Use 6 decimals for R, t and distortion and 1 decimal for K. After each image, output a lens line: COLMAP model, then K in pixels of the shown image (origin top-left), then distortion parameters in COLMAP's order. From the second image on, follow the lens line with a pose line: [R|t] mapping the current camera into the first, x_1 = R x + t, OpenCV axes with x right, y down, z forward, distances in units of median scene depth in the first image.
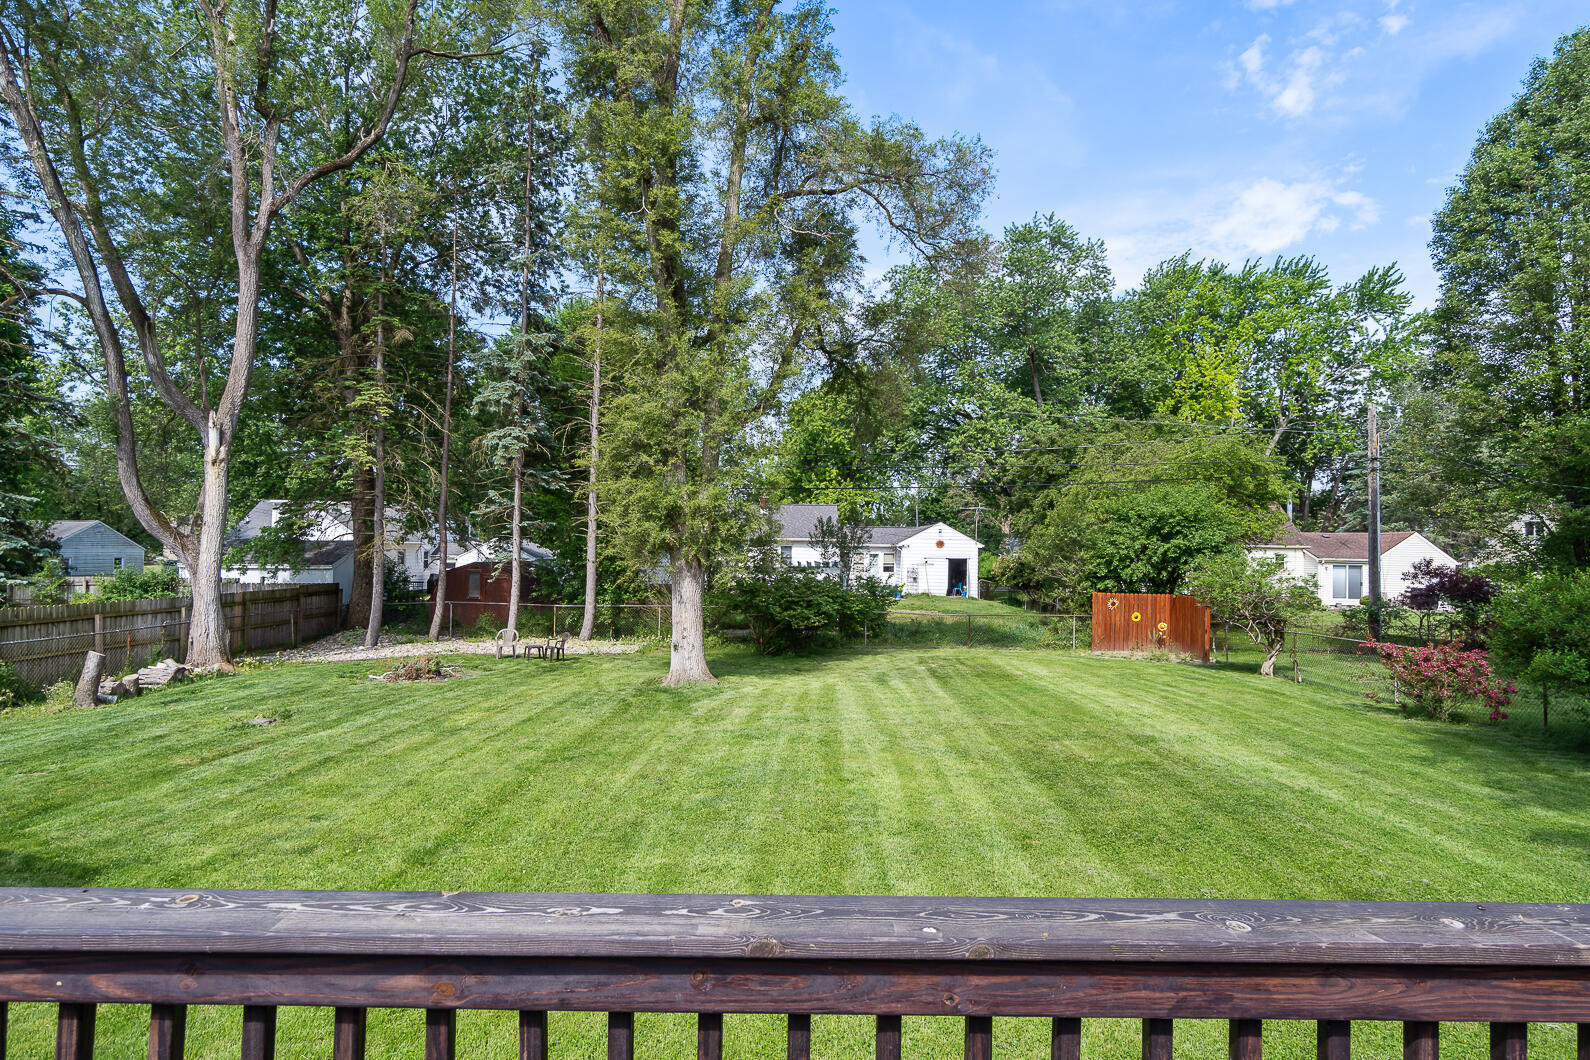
lens RADIAL K [[873.9, 0, 795.0], [0, 873.9, 530.0], [0, 0, 1]] dist [-0.000850, 0.000020]
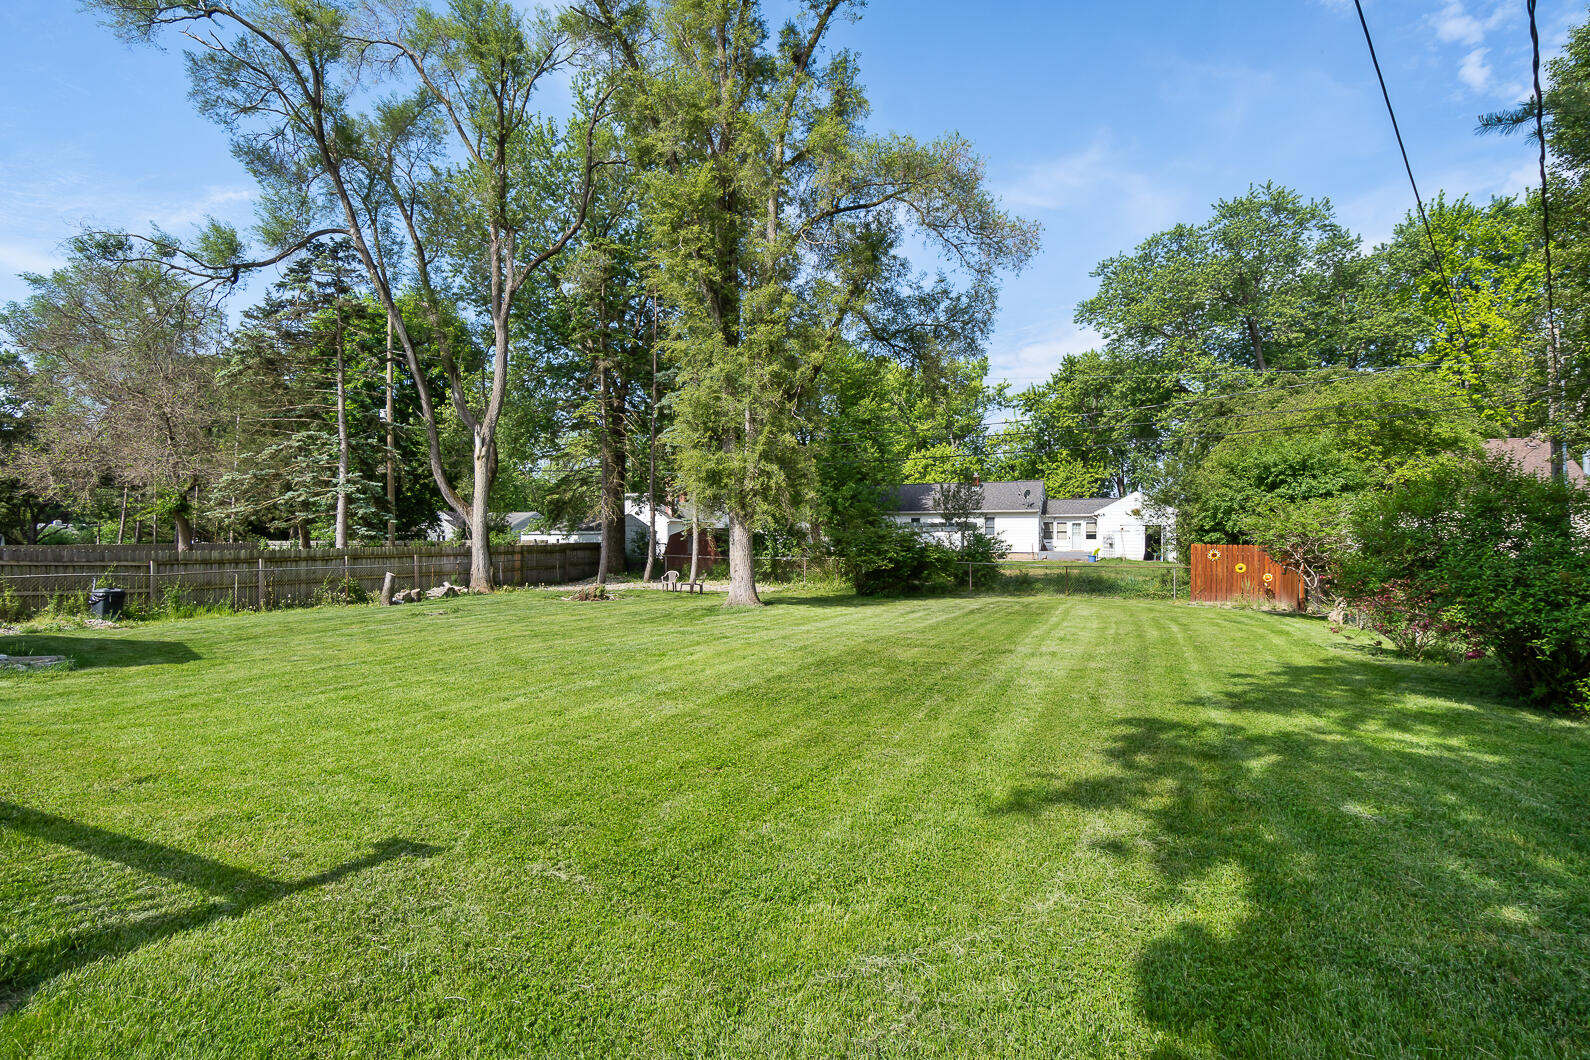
lens RADIAL K [[726.9, 0, 792.2], [0, 726.9, 520.9], [0, 0, 1]] dist [-0.007375, 0.000468]
pose [[0.915180, -0.021652, -0.402464, 0.270507], [0.022975, 0.999735, -0.001539, 0.036991], [0.402391, -0.007839, 0.915435, 0.033170]]
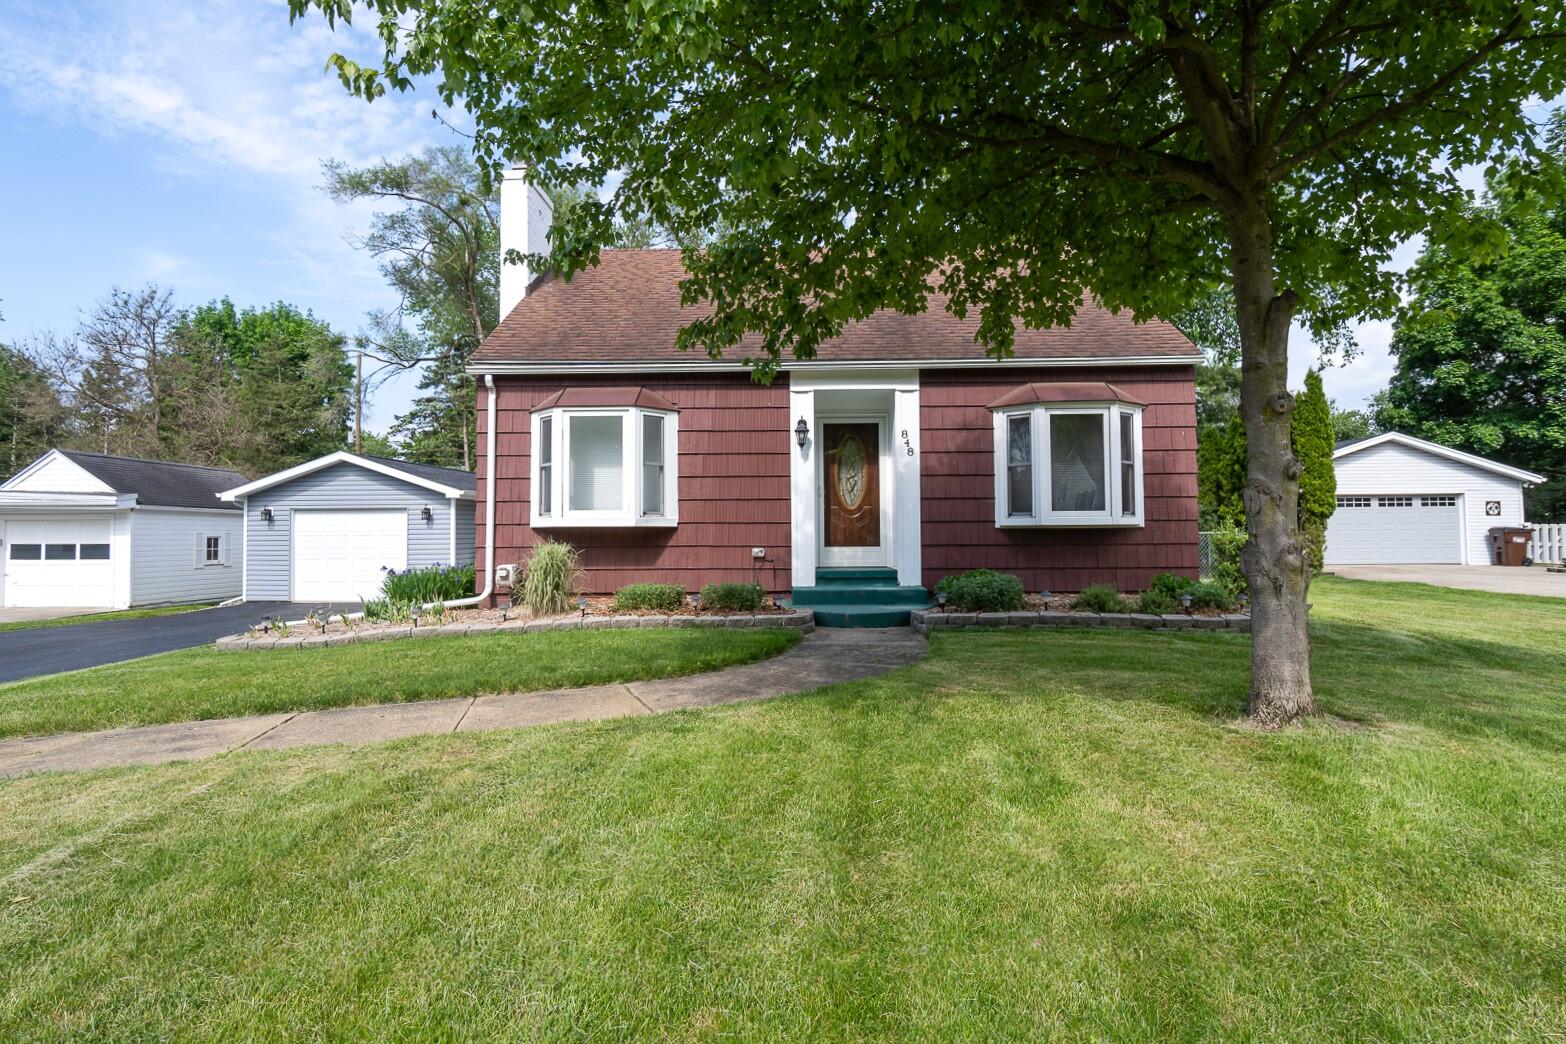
lens RADIAL K [[811.8, 0, 781.2], [0, 811.8, 503.1], [0, 0, 1]] dist [-0.000605, -0.000204]
pose [[0.999263, -0.021781, -0.031606, 0.032201], [0.021346, 0.999674, -0.014034, 0.017015], [0.031901, 0.013349, 0.999402, -0.893077]]
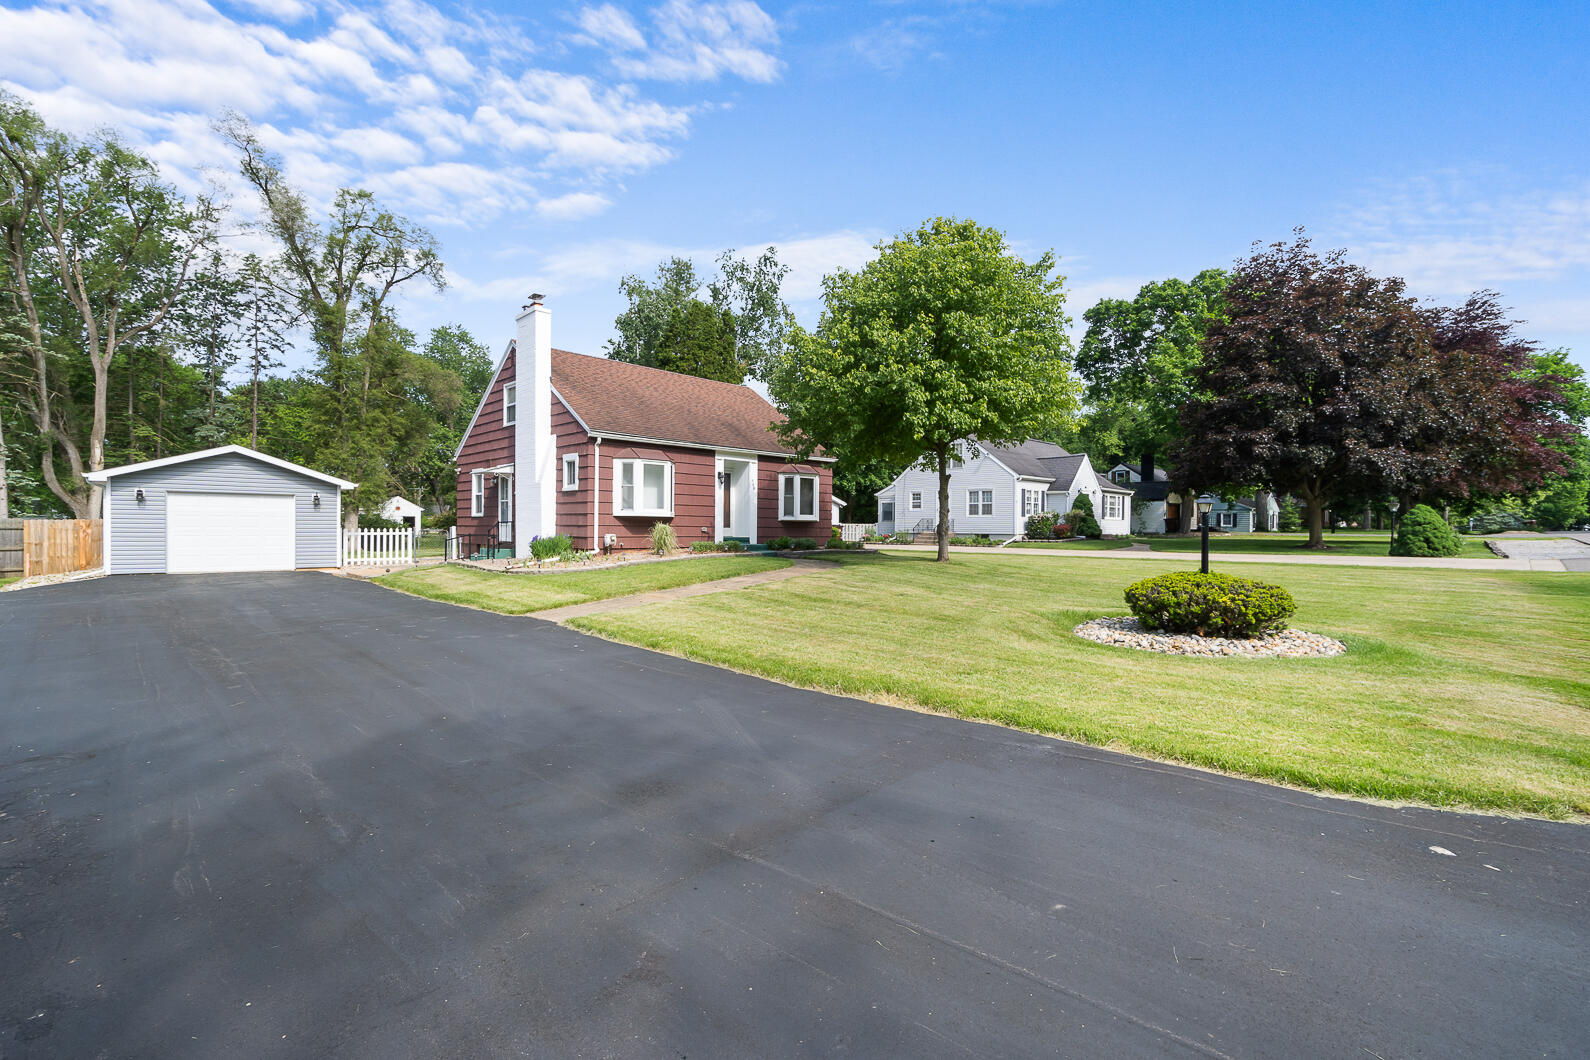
lens RADIAL K [[684.5, 0, 786.8], [0, 684.5, 531.8], [0, 0, 1]] dist [-0.005447, -0.000517]
pose [[0.719393, -0.011869, 0.694502, -0.456319], [-0.015271, 0.999342, 0.032897, 0.011542], [-0.694435, -0.034271, 0.718738, -1.104185]]
